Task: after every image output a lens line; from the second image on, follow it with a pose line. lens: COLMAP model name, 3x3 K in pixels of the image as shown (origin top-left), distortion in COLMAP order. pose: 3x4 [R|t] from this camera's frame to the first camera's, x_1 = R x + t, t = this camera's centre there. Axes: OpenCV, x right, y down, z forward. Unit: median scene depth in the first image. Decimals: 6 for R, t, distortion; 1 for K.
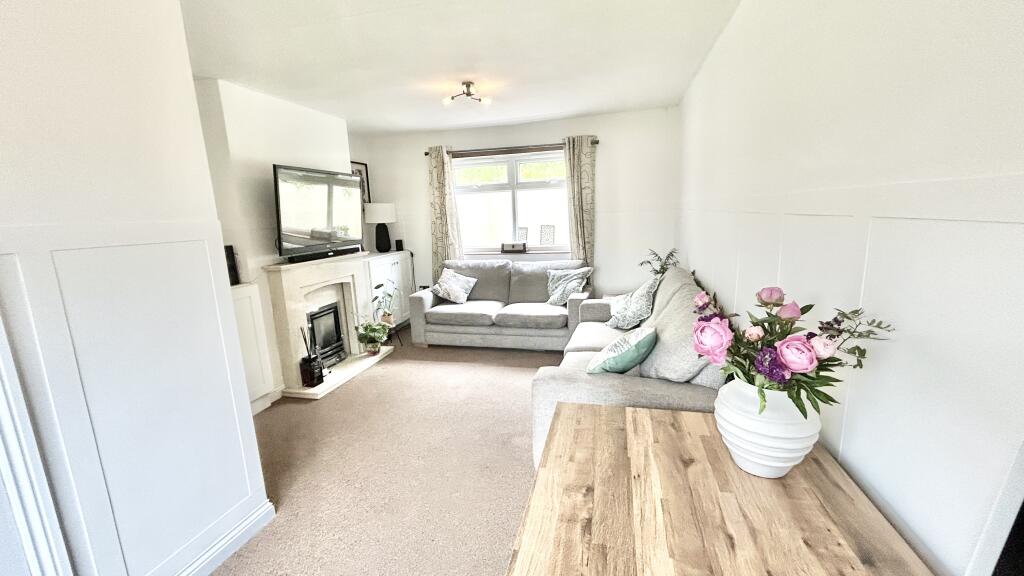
lens RADIAL K [[416.7, 0, 512.3], [0, 416.7, 290.1], [0, 0, 1]] dist [-0.002676, 0.000753]
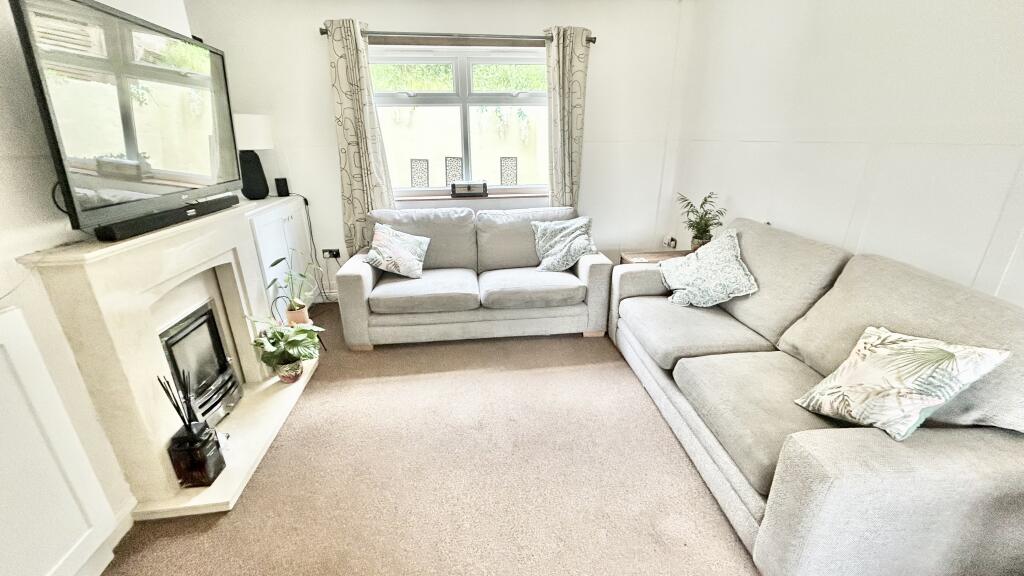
lens RADIAL K [[416.7, 0, 513.9], [0, 416.7, 288.7], [0, 0, 1]] dist [-0.002676, 0.000753]
pose [[0.929163, -0.094949, 0.357270, -0.219487], [0.039890, 0.986561, 0.158448, -0.050038], [-0.367513, -0.132973, 0.920463, 0.326978]]
